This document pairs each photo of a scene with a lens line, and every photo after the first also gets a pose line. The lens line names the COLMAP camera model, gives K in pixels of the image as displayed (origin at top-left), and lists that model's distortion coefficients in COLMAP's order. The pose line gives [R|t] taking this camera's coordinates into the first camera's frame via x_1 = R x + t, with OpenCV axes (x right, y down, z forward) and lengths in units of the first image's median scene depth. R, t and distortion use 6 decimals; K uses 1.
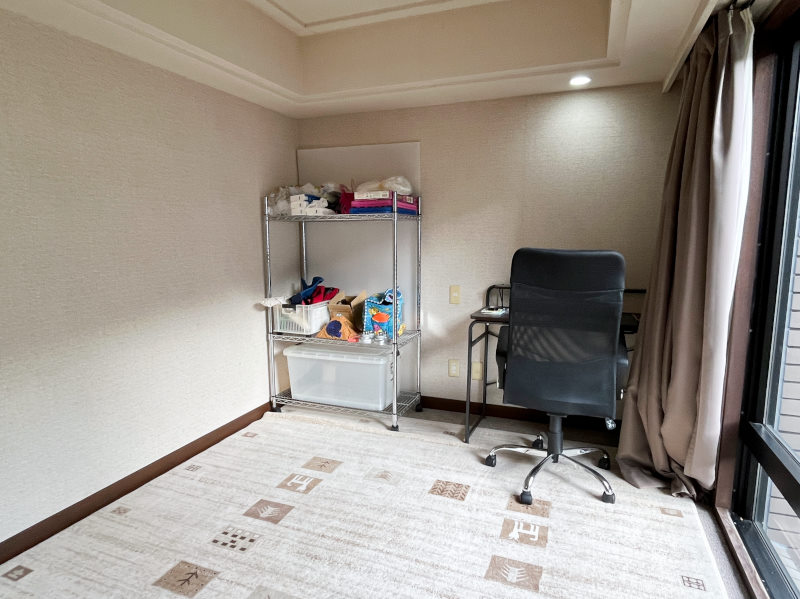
lens RADIAL K [[481.6, 0, 400.0], [0, 481.6, 299.5], [0, 0, 1]] dist [-0.003241, -0.000927]
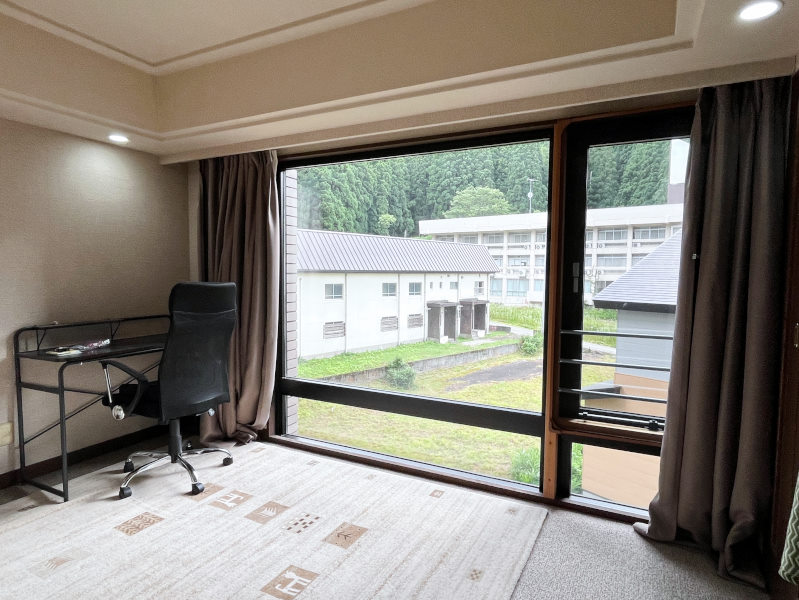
lens RADIAL K [[466.7, 0, 399.5], [0, 466.7, 300.0], [0, 0, 1]] dist [-0.002079, -0.000628]
pose [[0.103612, -0.055938, 0.993044, -0.812898], [0.130713, 0.990524, 0.042158, -0.037126], [-0.985991, 0.125436, 0.109942, 0.314059]]
